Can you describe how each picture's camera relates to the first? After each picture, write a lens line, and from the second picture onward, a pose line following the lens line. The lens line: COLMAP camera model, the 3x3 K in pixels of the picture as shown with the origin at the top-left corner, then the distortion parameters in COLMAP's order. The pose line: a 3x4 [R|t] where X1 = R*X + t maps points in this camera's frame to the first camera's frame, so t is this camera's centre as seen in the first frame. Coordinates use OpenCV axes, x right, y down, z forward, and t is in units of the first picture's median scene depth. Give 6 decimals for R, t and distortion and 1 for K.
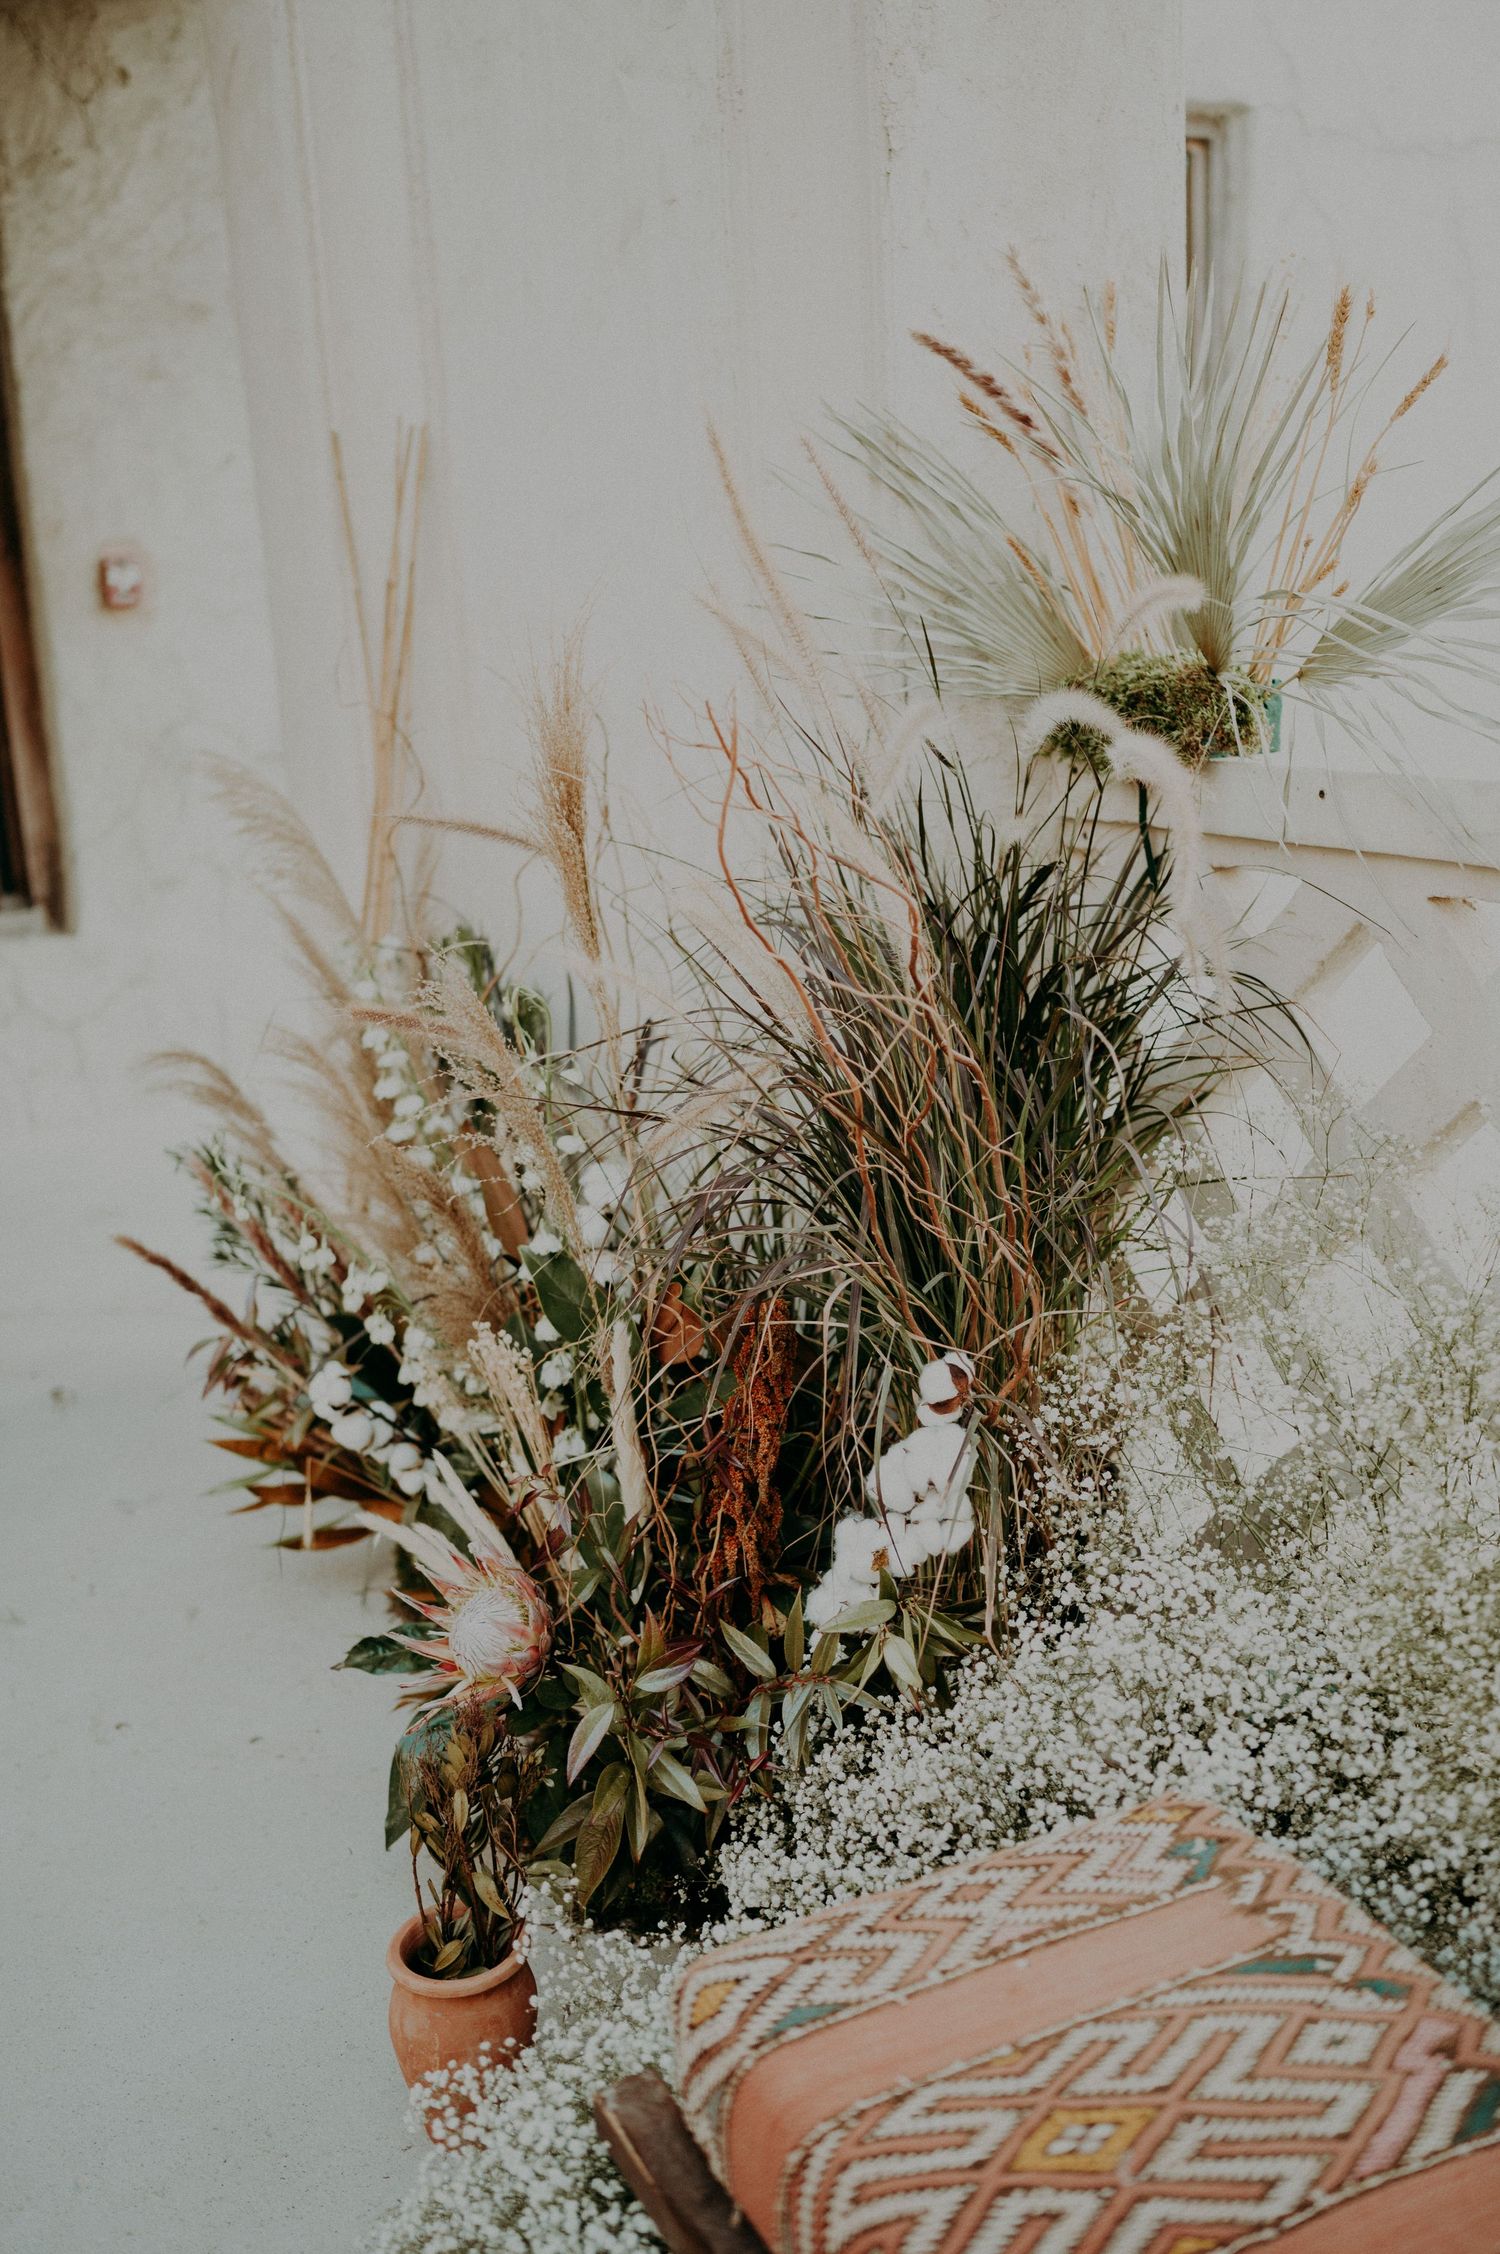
lens RADIAL K [[2198.6, 0, 748.8], [0, 2198.6, 1129.3], [0, 0, 1]] dist [0.015097, 0.000000]
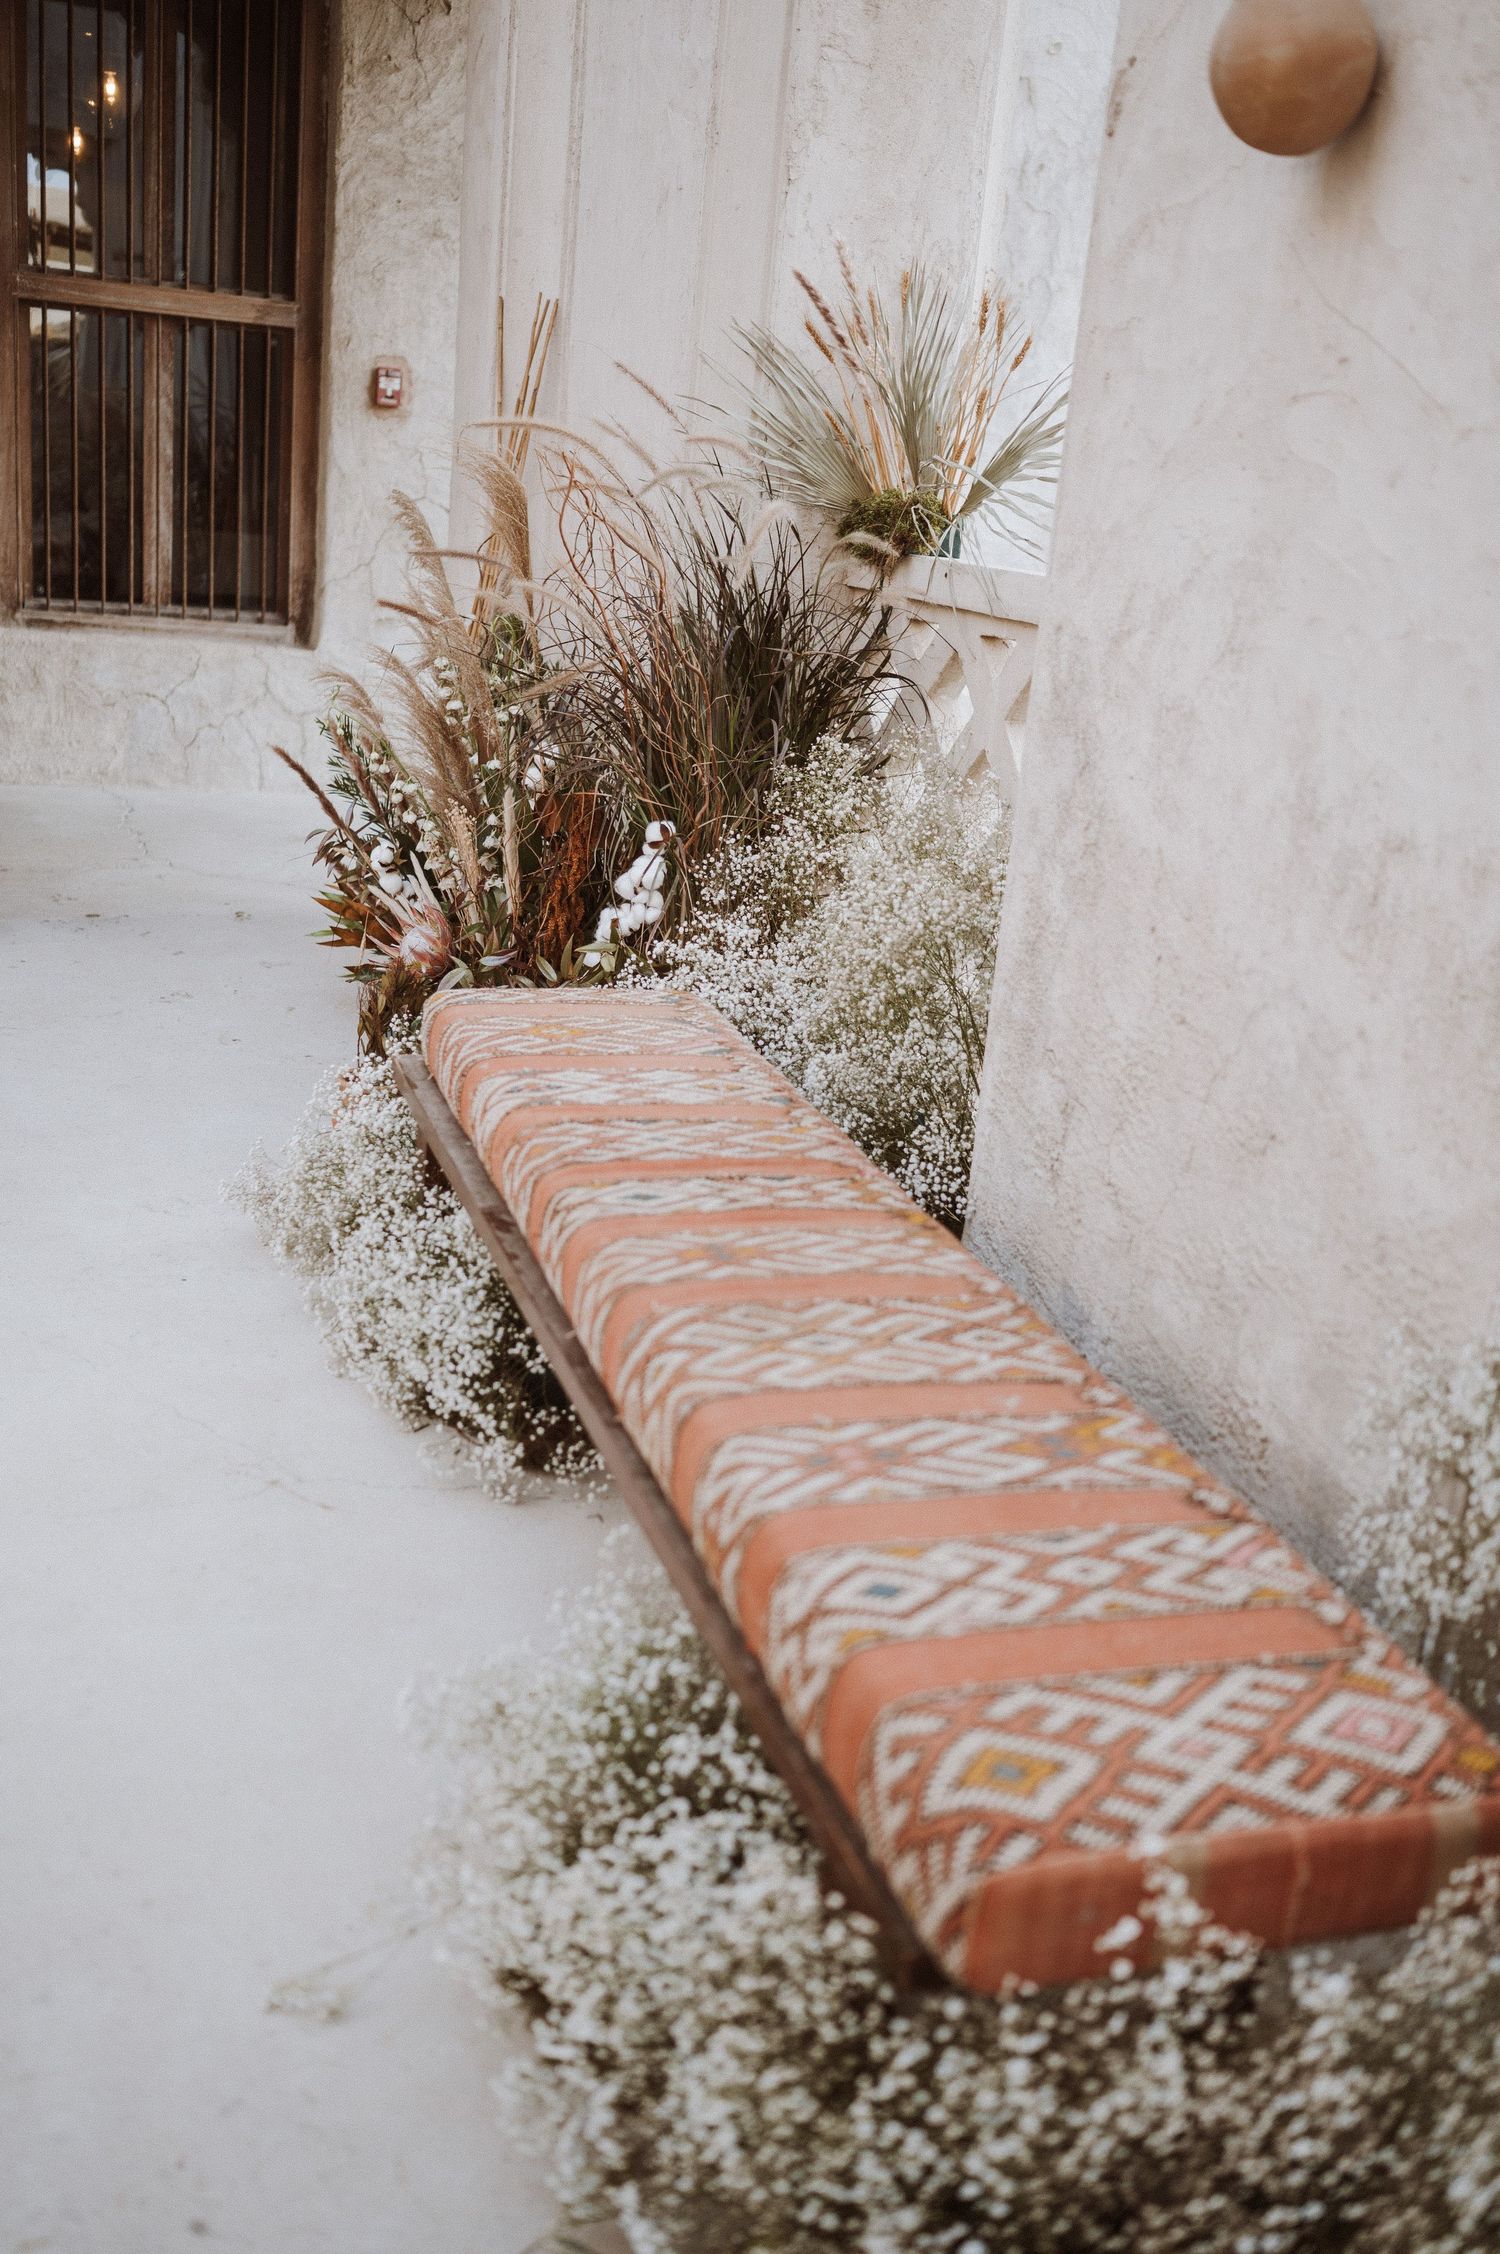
lens RADIAL K [[2198.6, 0, 750.9], [0, 2198.6, 1127.6], [0, 0, 1]] dist [0.015097, 0.000000]
pose [[0.980554, 0.170023, -0.098016, 0.276173], [-0.165655, 0.984856, 0.051156, 0.176165], [0.105229, -0.033924, 0.993869, -0.636482]]
